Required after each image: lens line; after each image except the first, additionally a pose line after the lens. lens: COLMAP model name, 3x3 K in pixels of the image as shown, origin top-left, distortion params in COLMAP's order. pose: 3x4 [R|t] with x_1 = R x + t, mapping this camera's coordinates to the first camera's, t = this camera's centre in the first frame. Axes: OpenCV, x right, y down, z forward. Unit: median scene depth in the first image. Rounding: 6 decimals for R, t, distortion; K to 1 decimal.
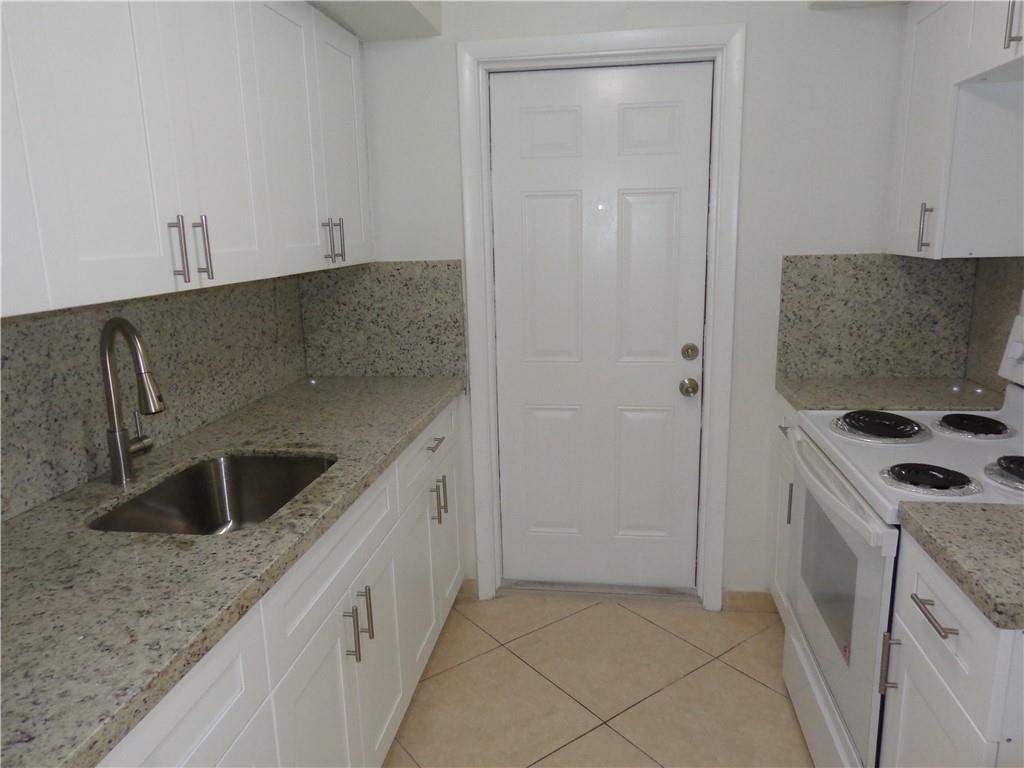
lens RADIAL K [[717.0, 0, 517.6], [0, 717.0, 382.8], [0, 0, 1]] dist [-0.010879, 0.008633]
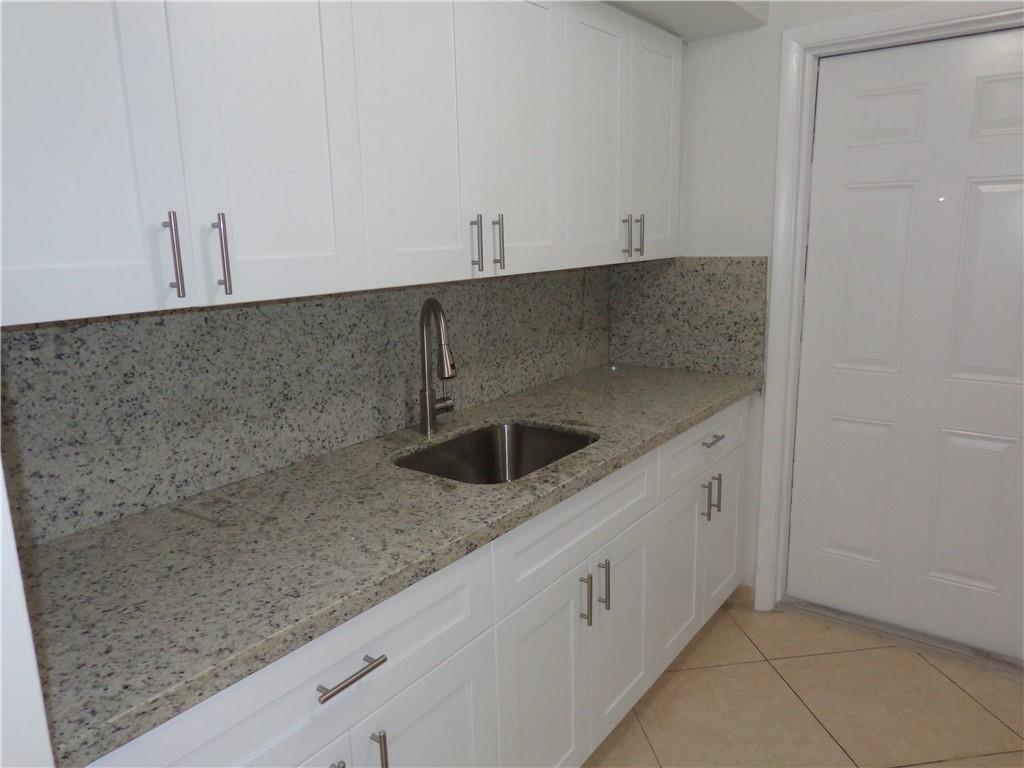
lens RADIAL K [[717.0, 0, 507.9], [0, 717.0, 380.6], [0, 0, 1]] dist [-0.010879, 0.008633]
pose [[0.874659, 0.100149, -0.474280, 0.130431], [-0.097513, 0.994775, 0.030224, -0.000180], [0.474829, 0.019812, 0.879855, -0.017338]]
